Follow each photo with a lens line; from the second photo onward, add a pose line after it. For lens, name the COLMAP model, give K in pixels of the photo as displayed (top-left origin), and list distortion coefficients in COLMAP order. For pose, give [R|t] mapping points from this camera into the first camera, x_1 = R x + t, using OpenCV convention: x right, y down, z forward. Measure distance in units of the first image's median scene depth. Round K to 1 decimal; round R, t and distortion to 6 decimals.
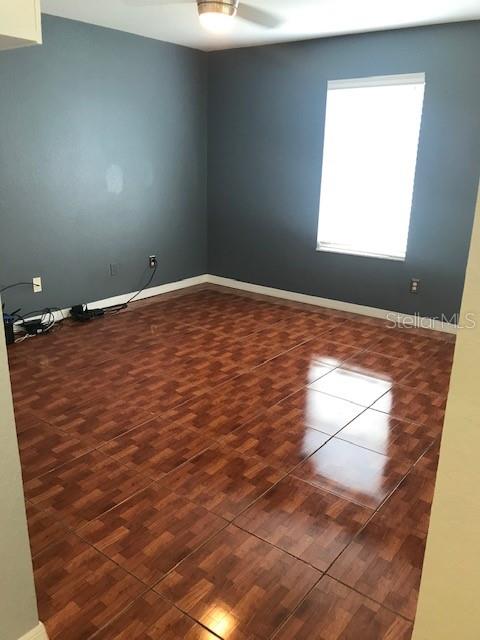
lens RADIAL K [[534.4, 0, 240.3], [0, 534.4, 320.1], [0, 0, 1]] dist [0.017742, 0.008829]
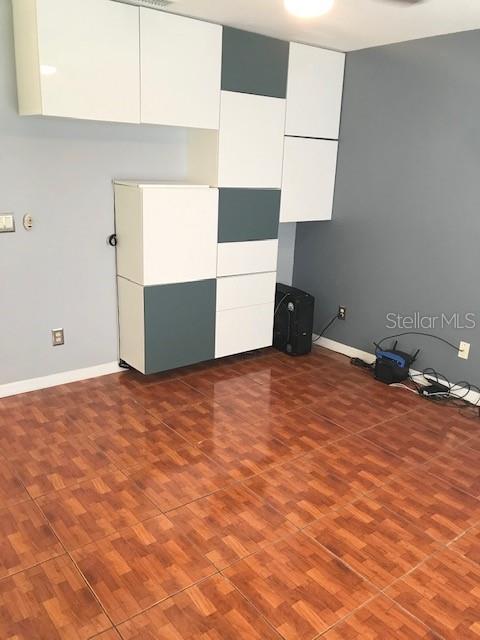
lens RADIAL K [[534.4, 0, 240.2], [0, 534.4, 319.9], [0, 0, 1]] dist [0.017742, 0.008829]
pose [[-0.266855, 0.228669, -0.936215, 0.525753], [-0.329425, 0.891285, 0.311593, -0.275059], [0.905686, 0.391563, -0.162515, 0.872430]]
